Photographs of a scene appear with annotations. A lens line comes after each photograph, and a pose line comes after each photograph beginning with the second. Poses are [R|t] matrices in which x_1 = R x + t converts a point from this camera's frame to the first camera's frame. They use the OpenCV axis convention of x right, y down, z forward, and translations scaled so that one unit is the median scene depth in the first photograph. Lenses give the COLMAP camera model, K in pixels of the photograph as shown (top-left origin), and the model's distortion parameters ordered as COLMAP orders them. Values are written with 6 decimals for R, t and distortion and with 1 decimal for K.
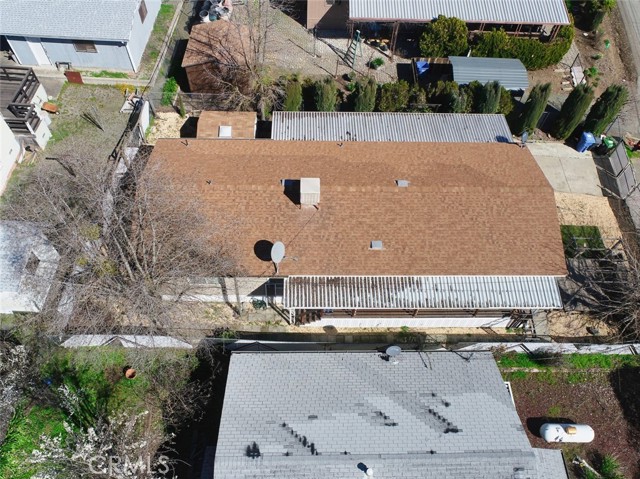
lens RADIAL K [[493.9, 0, 327.2], [0, 493.9, 255.8], [0, 0, 1]] dist [-0.028512, 0.006596]
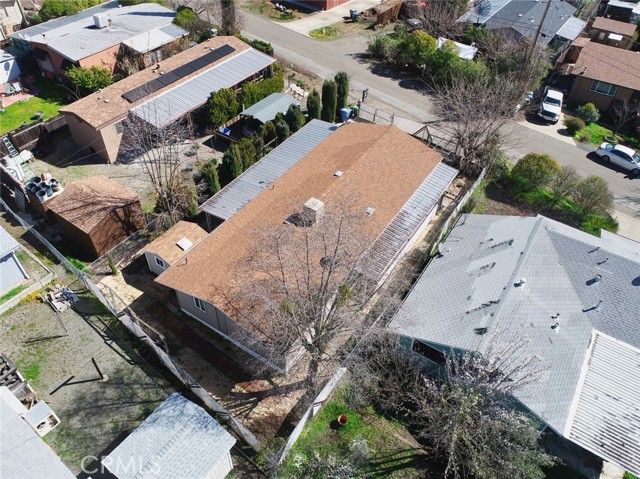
lens RADIAL K [[493.9, 0, 327.2], [0, 493.9, 255.8], [0, 0, 1]] dist [-0.028512, 0.006596]
pose [[0.539761, -0.602531, 0.587890, -0.700499], [0.704940, 0.705230, 0.075565, -0.100410], [-0.460127, 0.373640, 0.805404, 0.016039]]
